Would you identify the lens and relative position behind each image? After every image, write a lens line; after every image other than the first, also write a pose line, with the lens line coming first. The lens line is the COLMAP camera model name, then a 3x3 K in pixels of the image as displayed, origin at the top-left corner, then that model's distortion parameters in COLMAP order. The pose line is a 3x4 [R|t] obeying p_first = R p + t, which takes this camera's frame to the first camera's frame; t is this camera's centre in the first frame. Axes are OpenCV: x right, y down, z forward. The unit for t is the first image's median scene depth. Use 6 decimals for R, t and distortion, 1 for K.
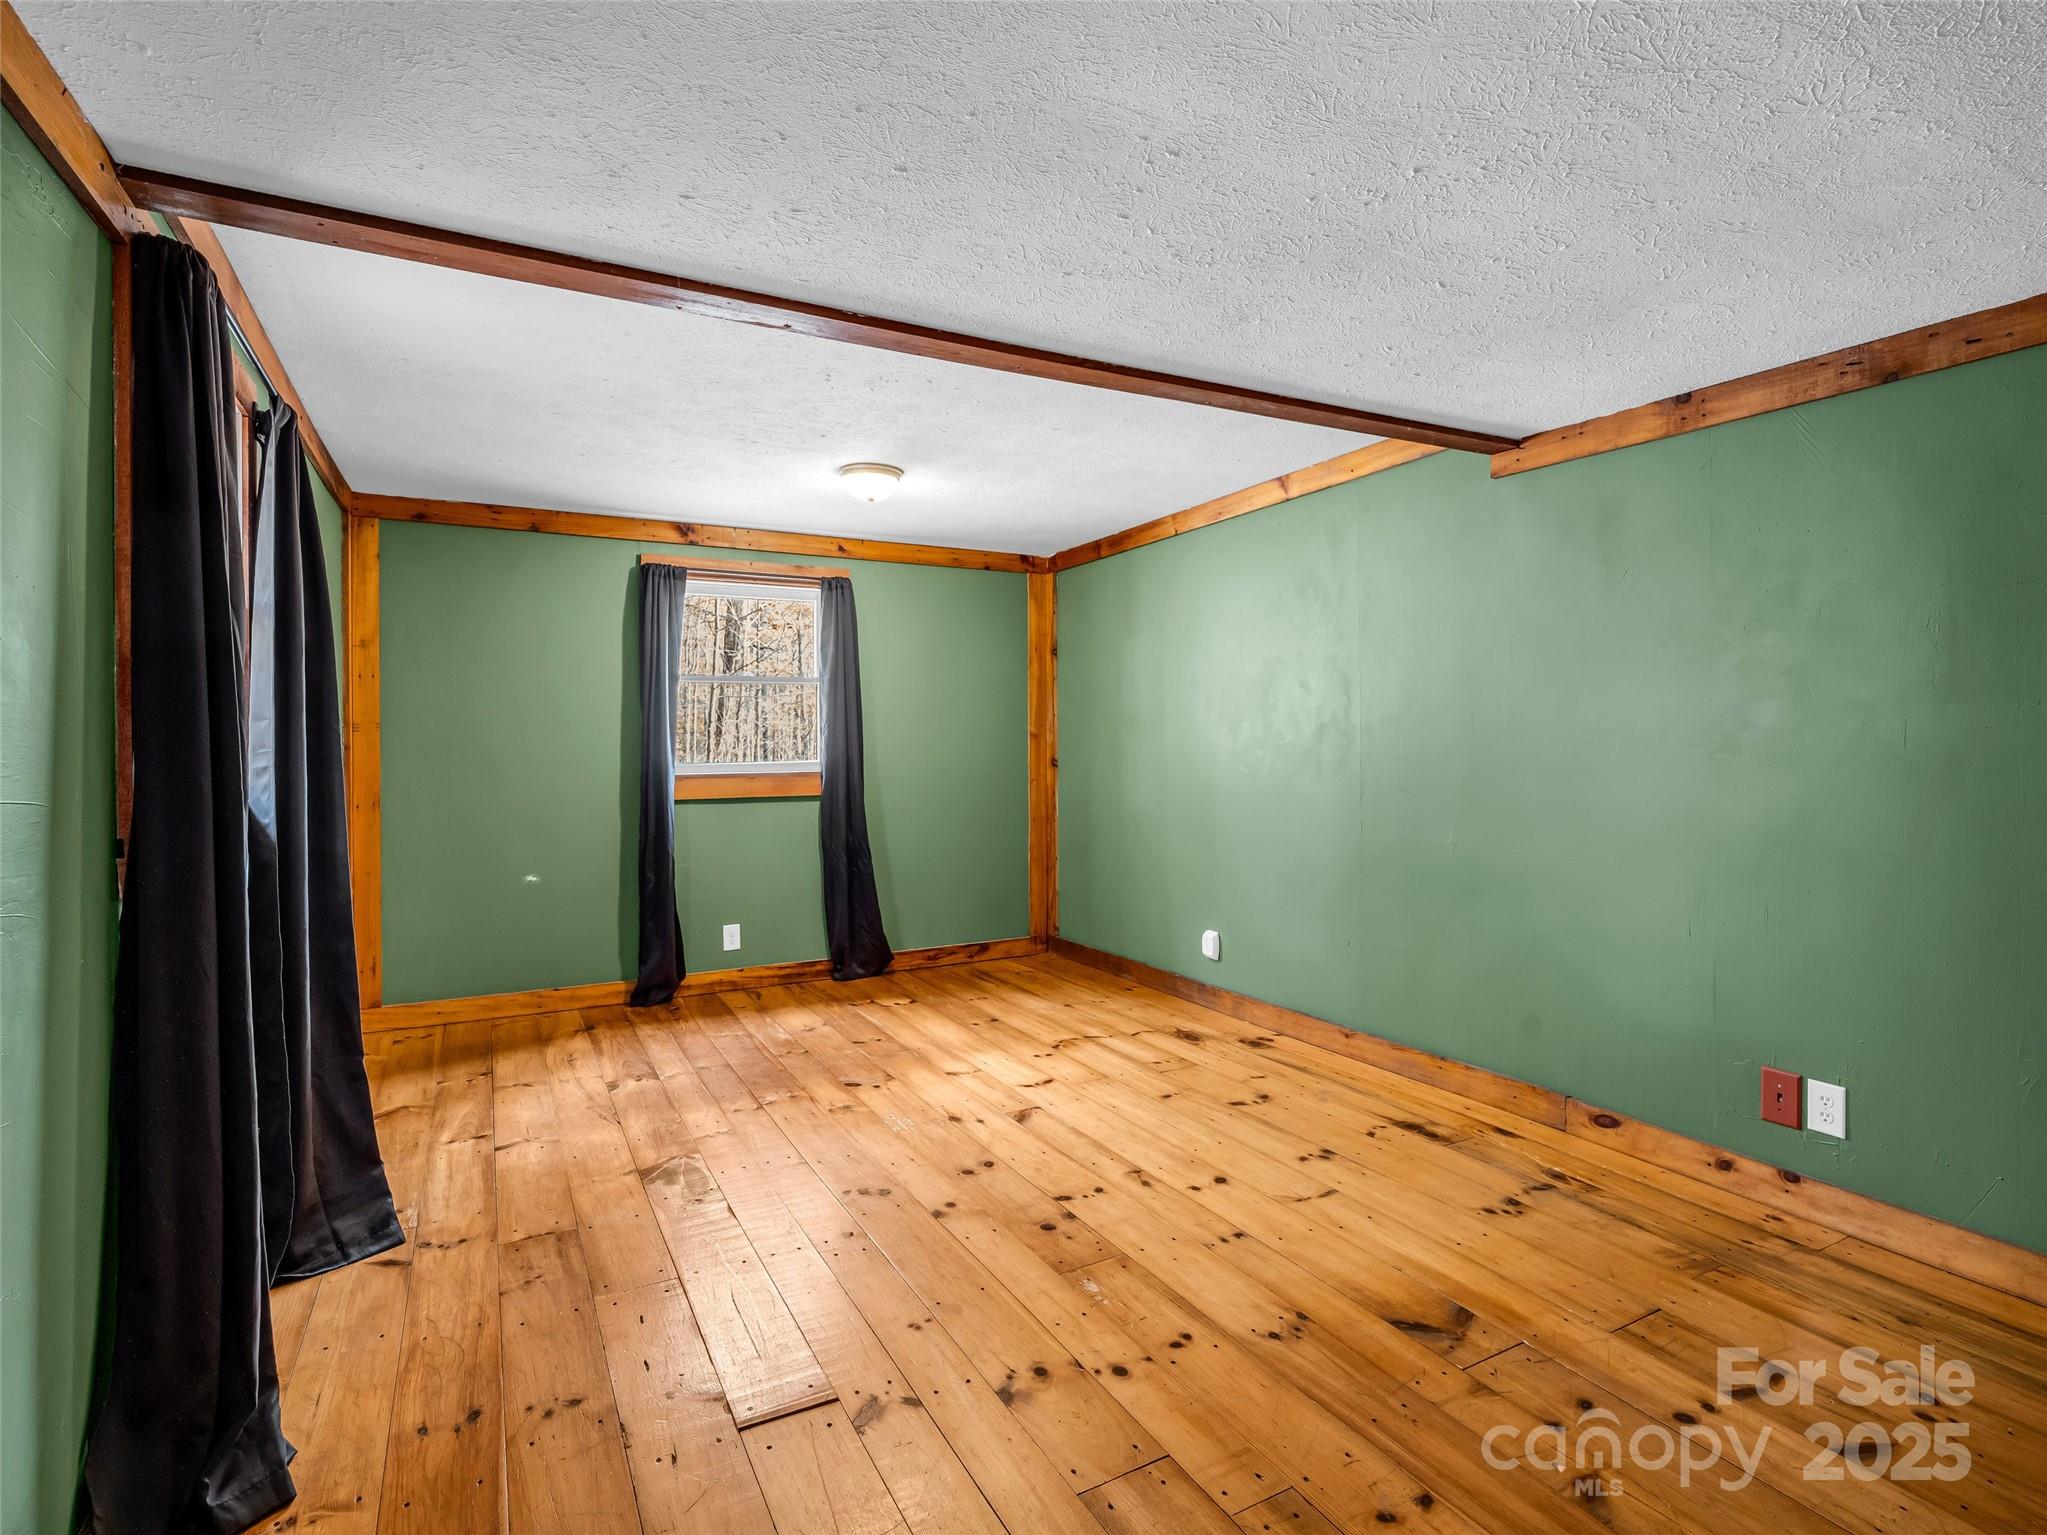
lens RADIAL K [[1006.9, 0, 1020.6], [0, 1006.9, 747.0], [0, 0, 1]] dist [-0.001393, -0.010111]
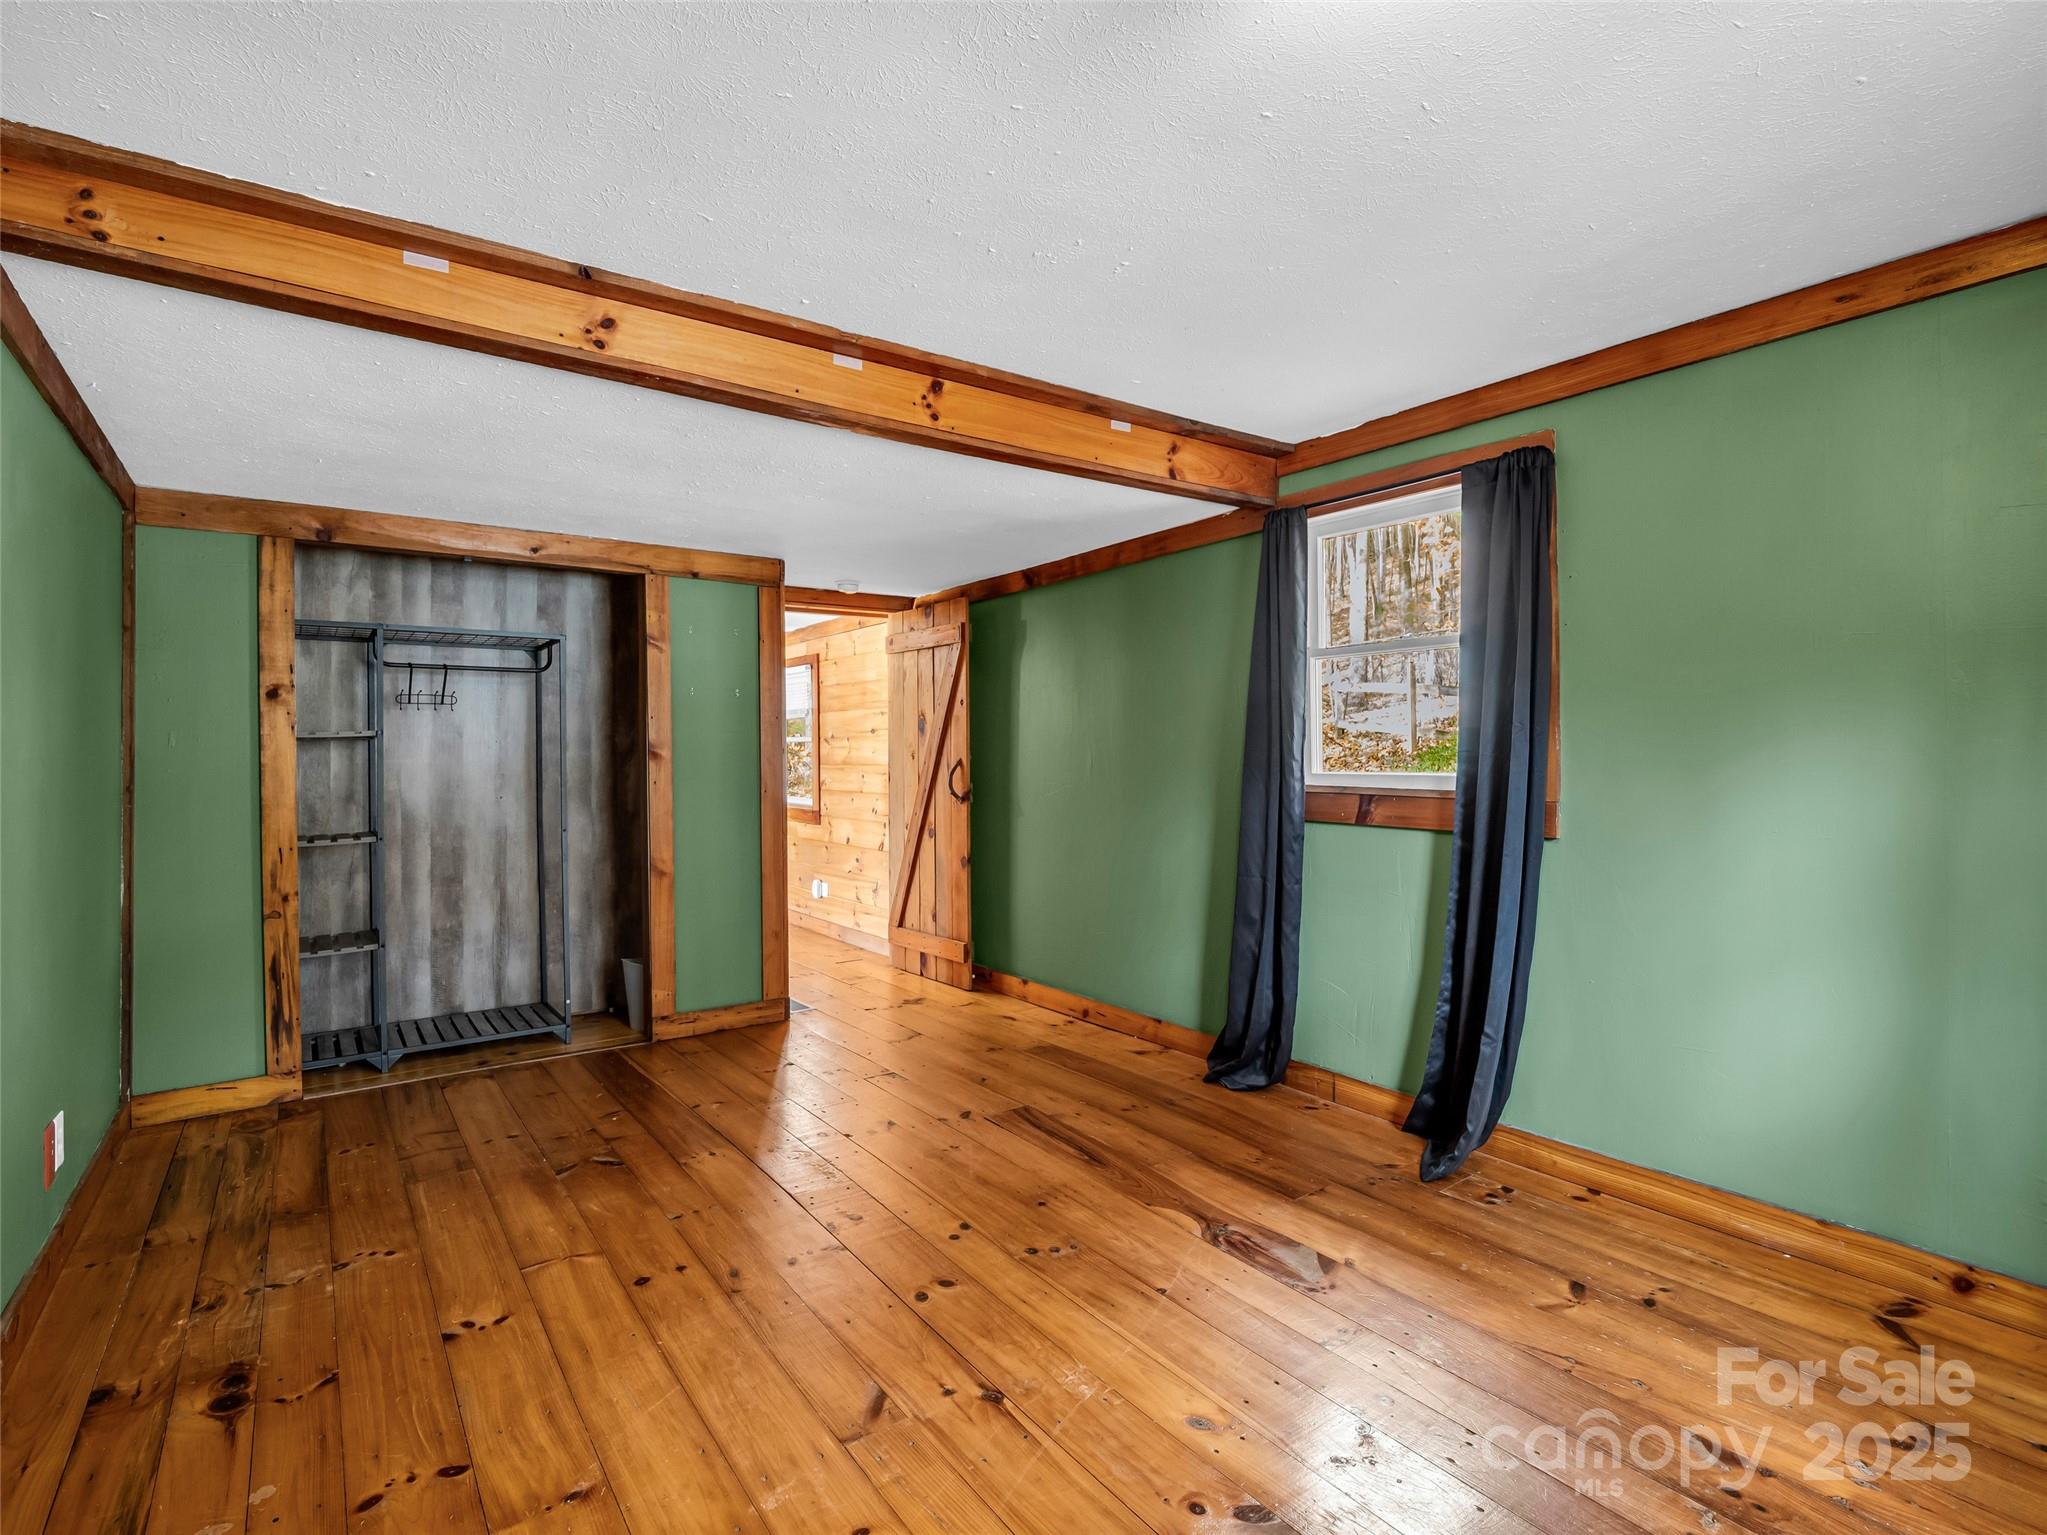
lens RADIAL K [[1004.4, 0, 1023.5], [0, 1004.4, 767.5], [0, 0, 1]] dist [0.001510, -0.008847]
pose [[-0.990524, 0.016899, -0.136300, -0.011147], [0.014543, 0.999727, 0.018261, -0.010834], [0.136571, 0.016105, -0.990499, 1.861647]]
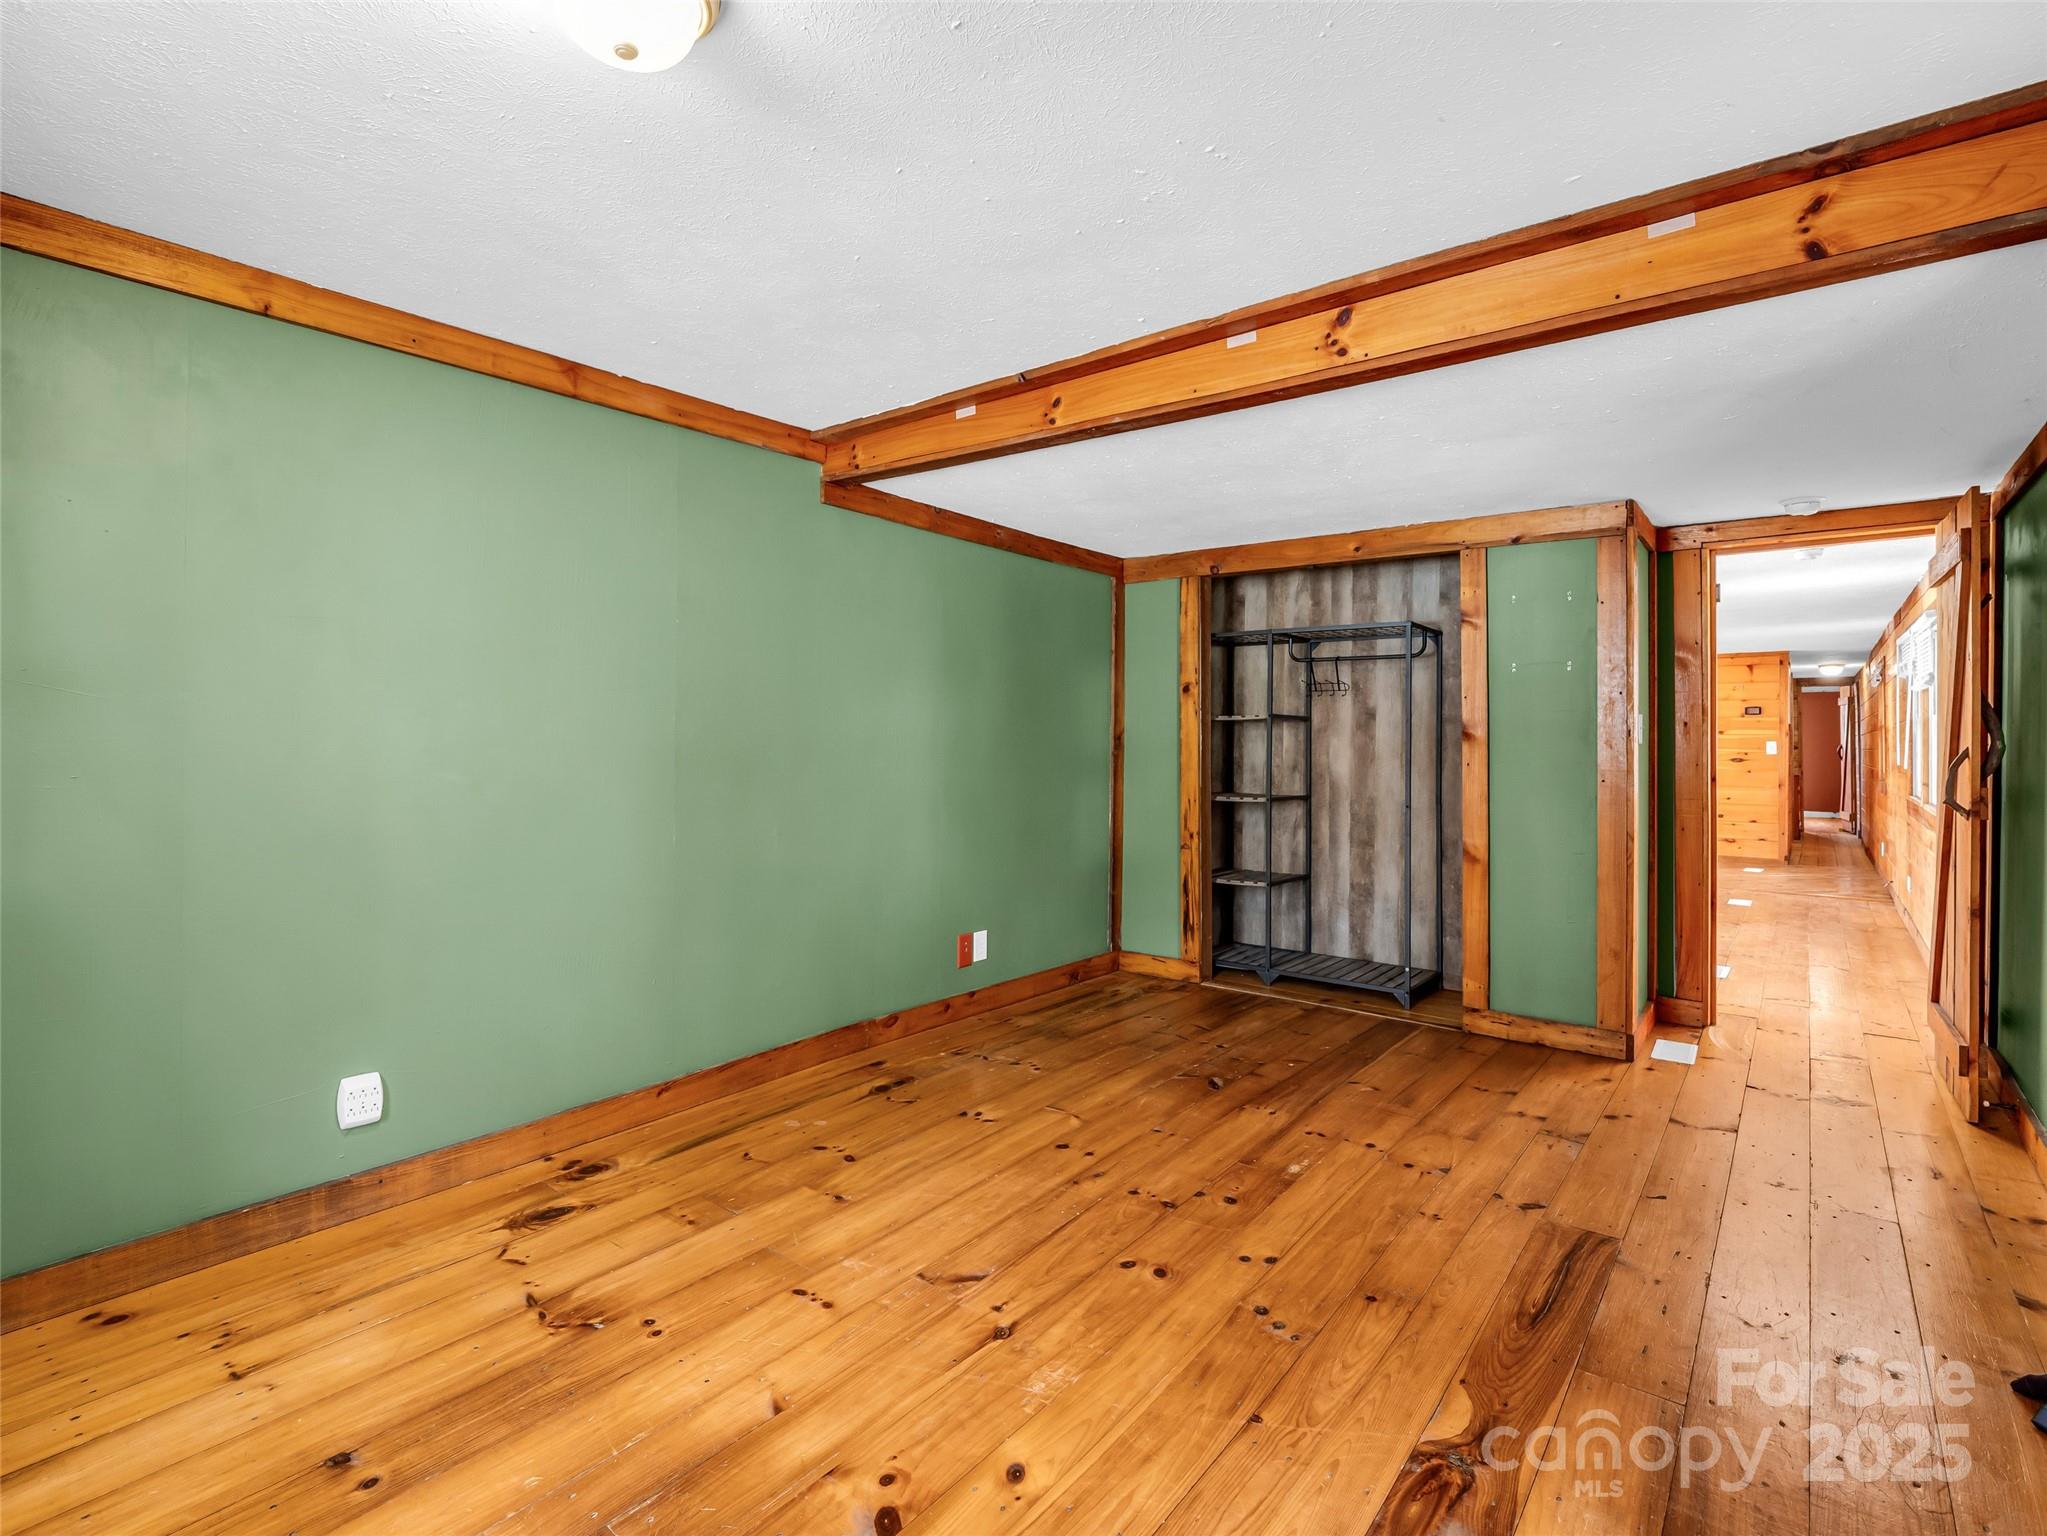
lens RADIAL K [[1006.9, 0, 1020.6], [0, 1006.9, 747.5], [0, 0, 1]] dist [-0.001393, -0.010111]
pose [[-0.401126, -0.005465, 0.916007, -0.763258], [0.001113, 0.999979, 0.006453, -0.002949], [-0.916022, 0.003608, -0.401111, 1.463789]]
